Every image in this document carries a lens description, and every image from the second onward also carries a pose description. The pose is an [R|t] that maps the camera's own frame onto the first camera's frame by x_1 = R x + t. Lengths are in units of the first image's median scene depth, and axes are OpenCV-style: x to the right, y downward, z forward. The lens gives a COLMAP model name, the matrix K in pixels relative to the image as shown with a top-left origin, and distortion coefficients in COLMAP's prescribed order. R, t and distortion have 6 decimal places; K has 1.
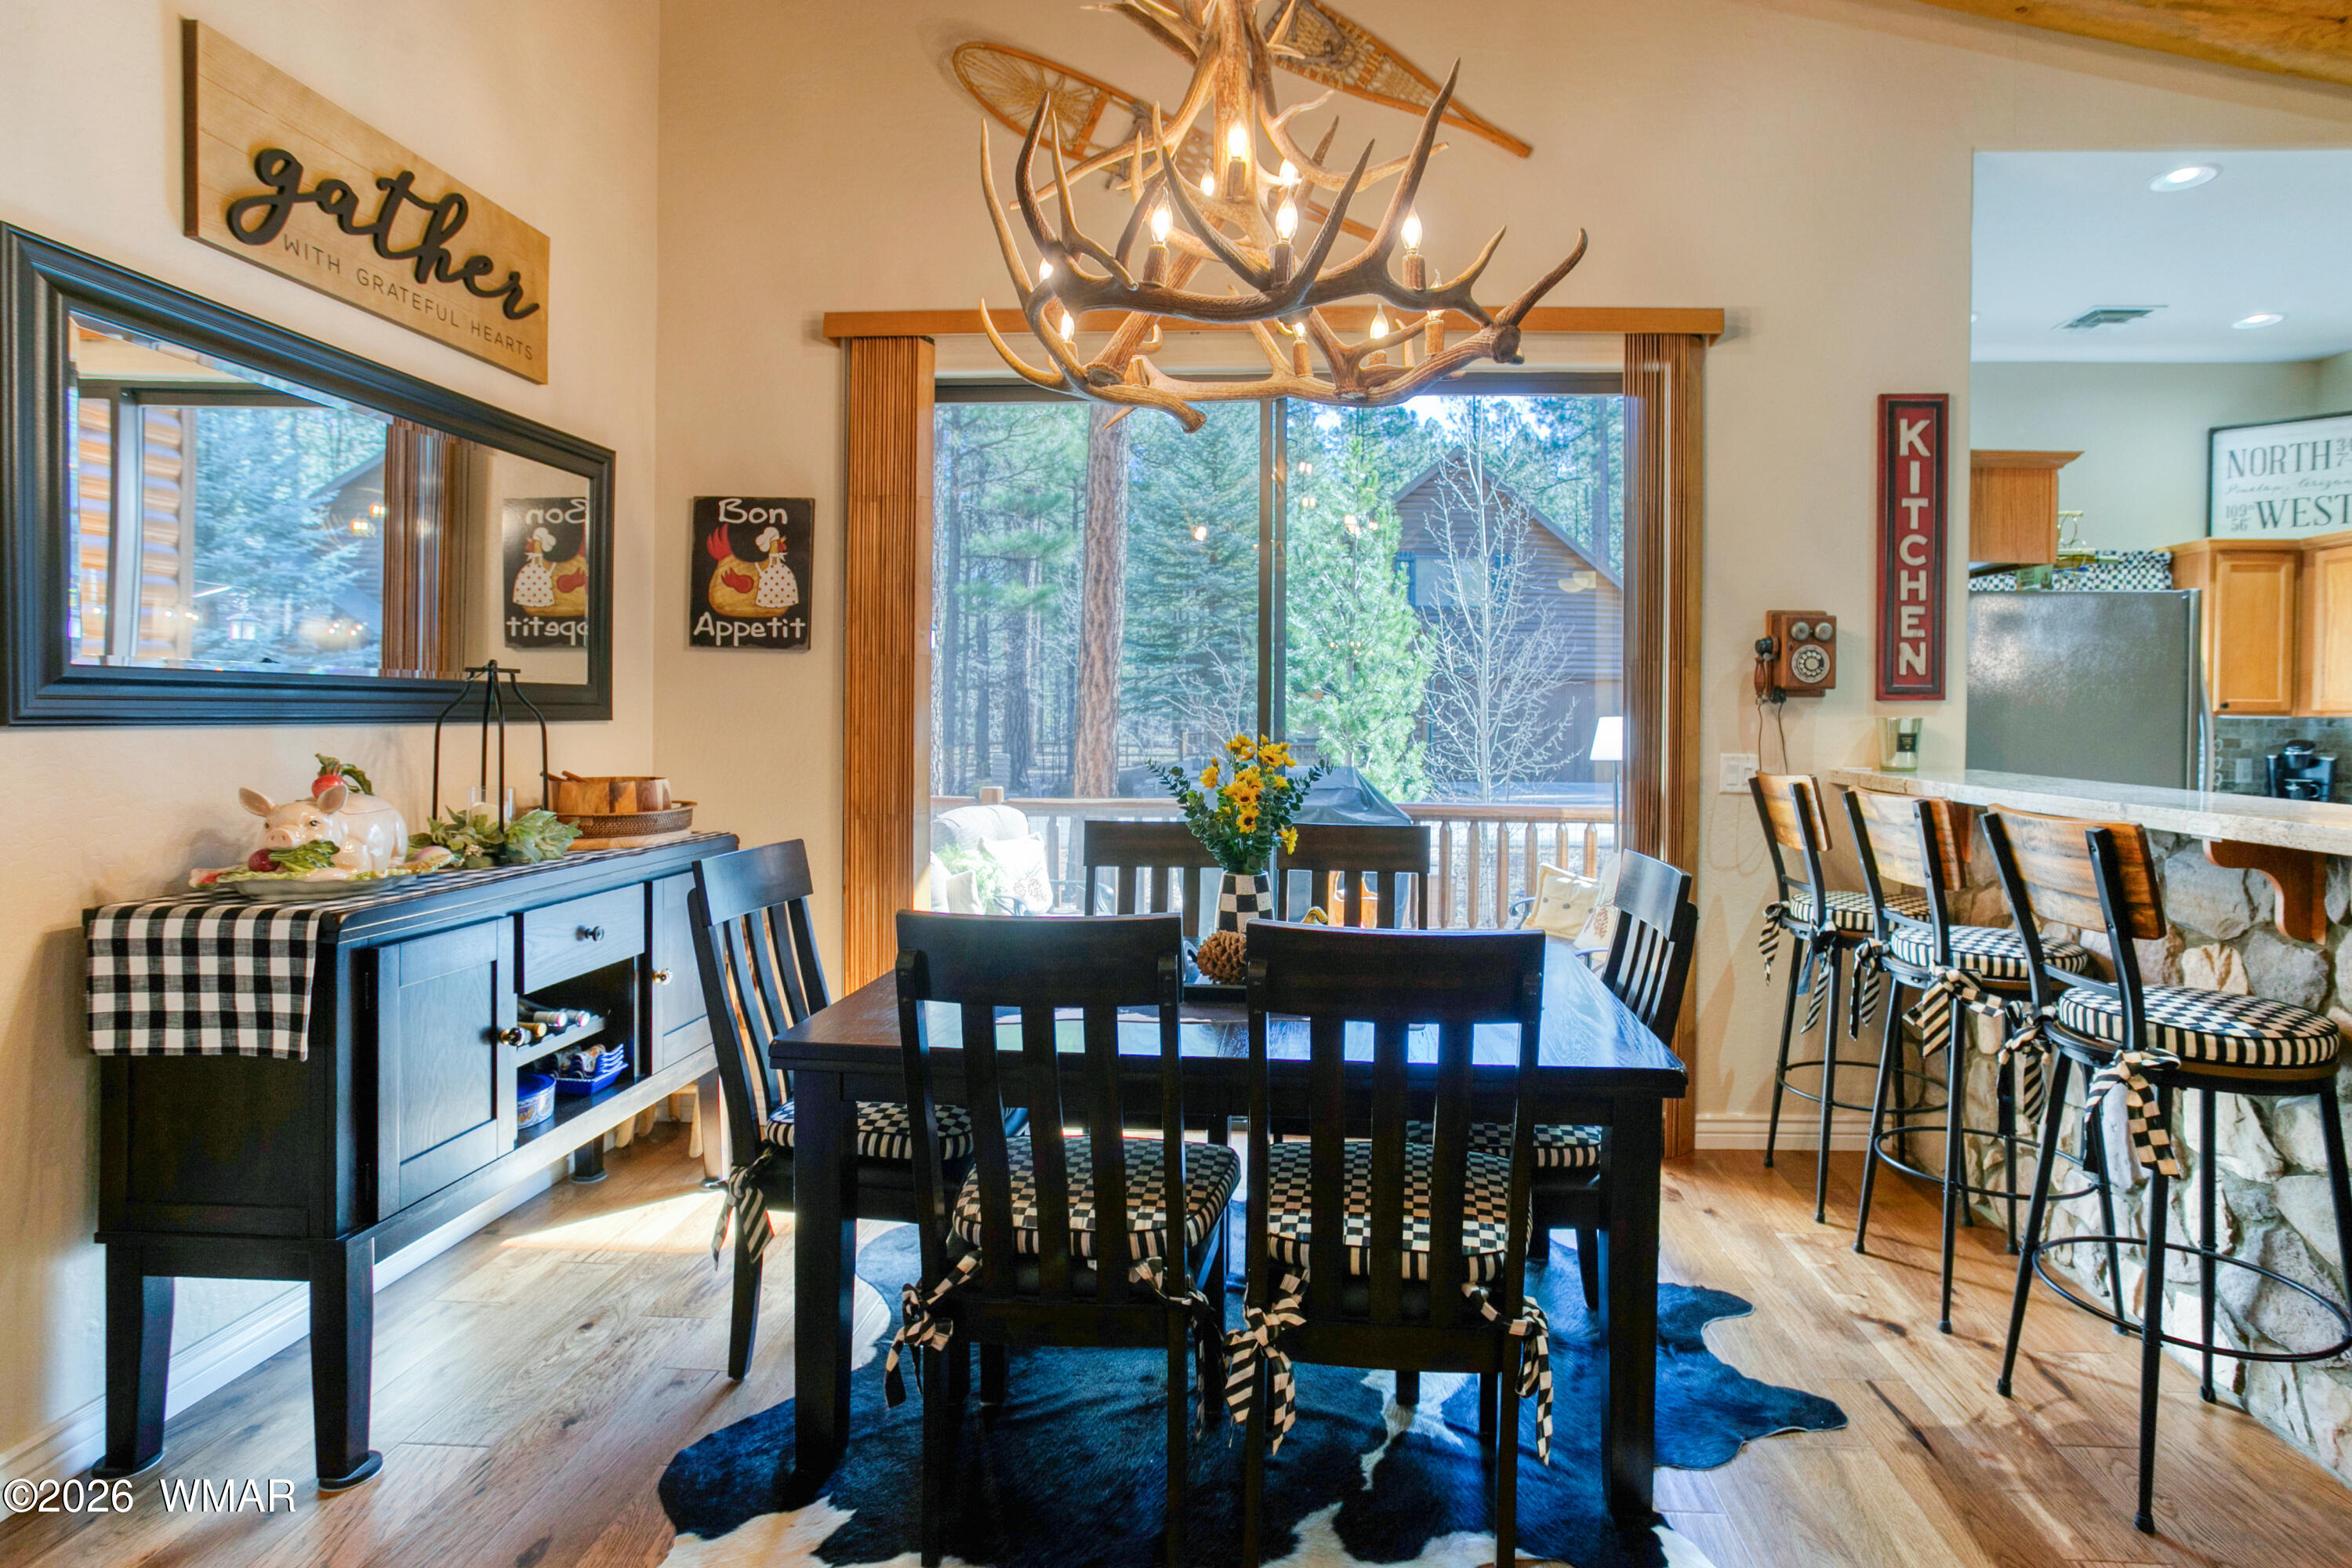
lens RADIAL K [[1252.4, 0, 1179.7], [0, 1252.4, 728.3], [0, 0, 1]] dist [-0.047020, 0.025390]
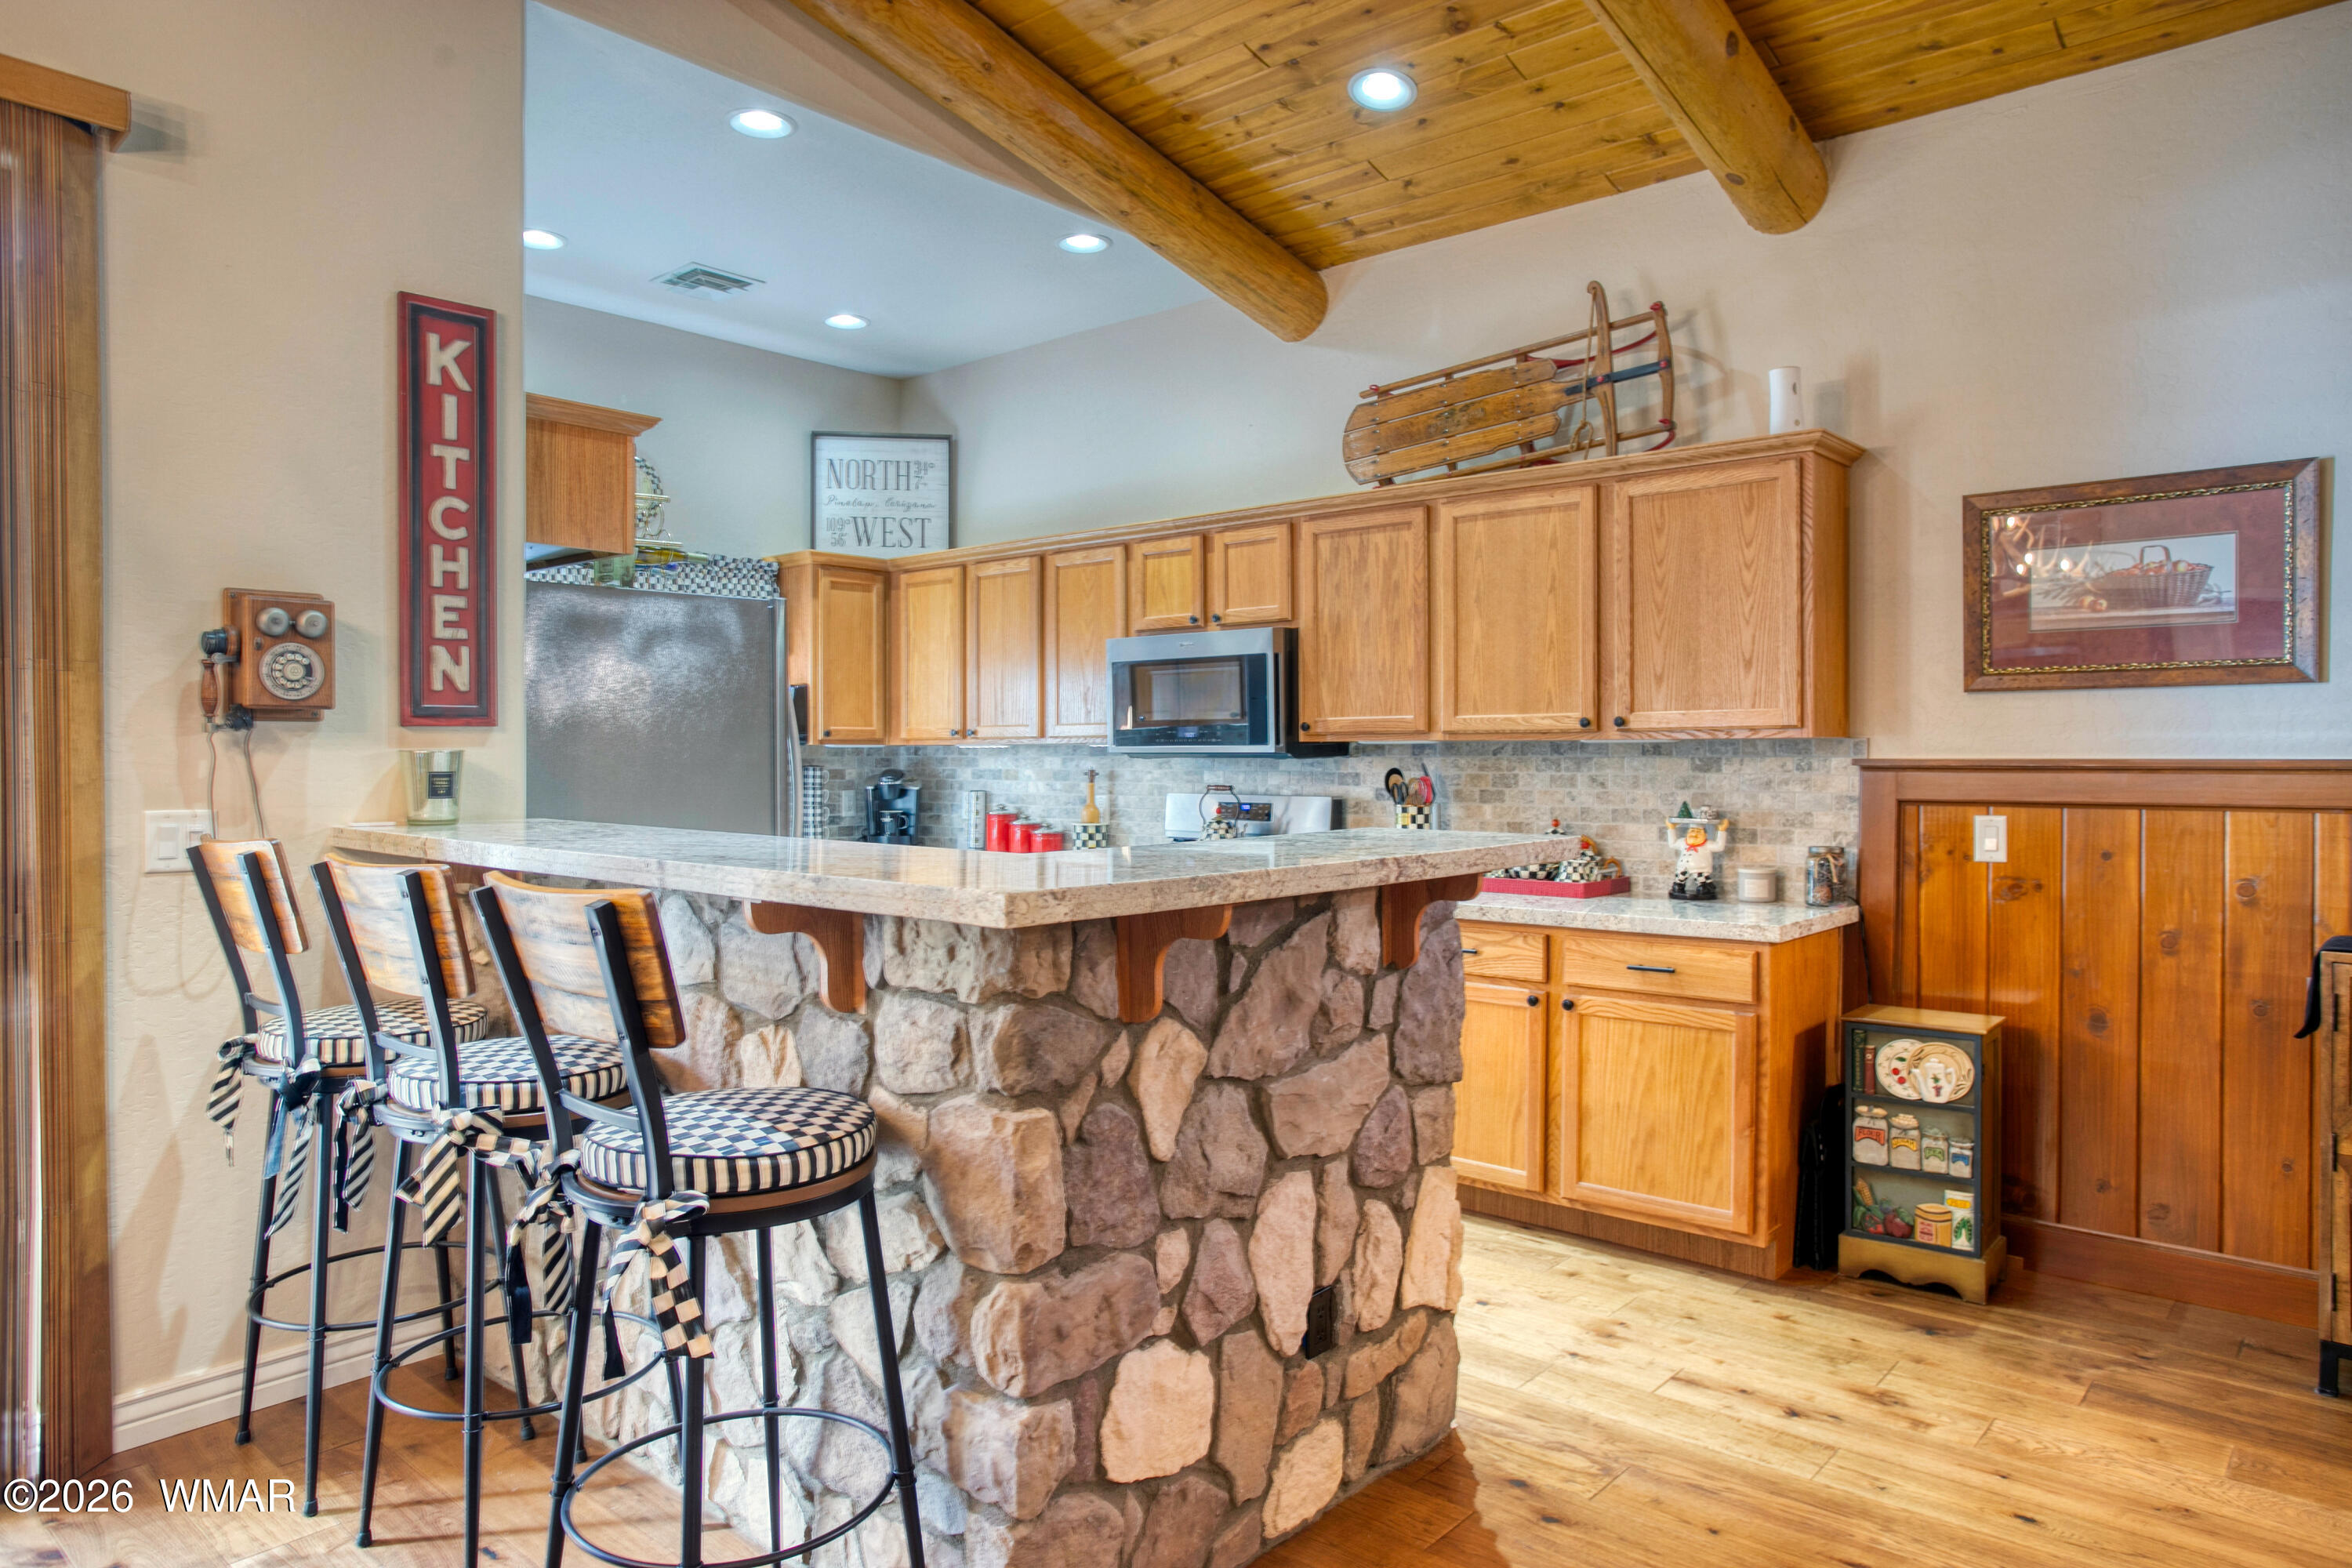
lens RADIAL K [[1570.7, 0, 1177.5], [0, 1570.7, 778.4], [0, 0, 1]] dist [0.000498, -0.000489]
pose [[0.618792, -0.024022, 0.785188, 0.171103], [0.017932, 0.999704, 0.016453, 0.000731], [-0.785350, 0.003899, 0.619039, 0.125014]]
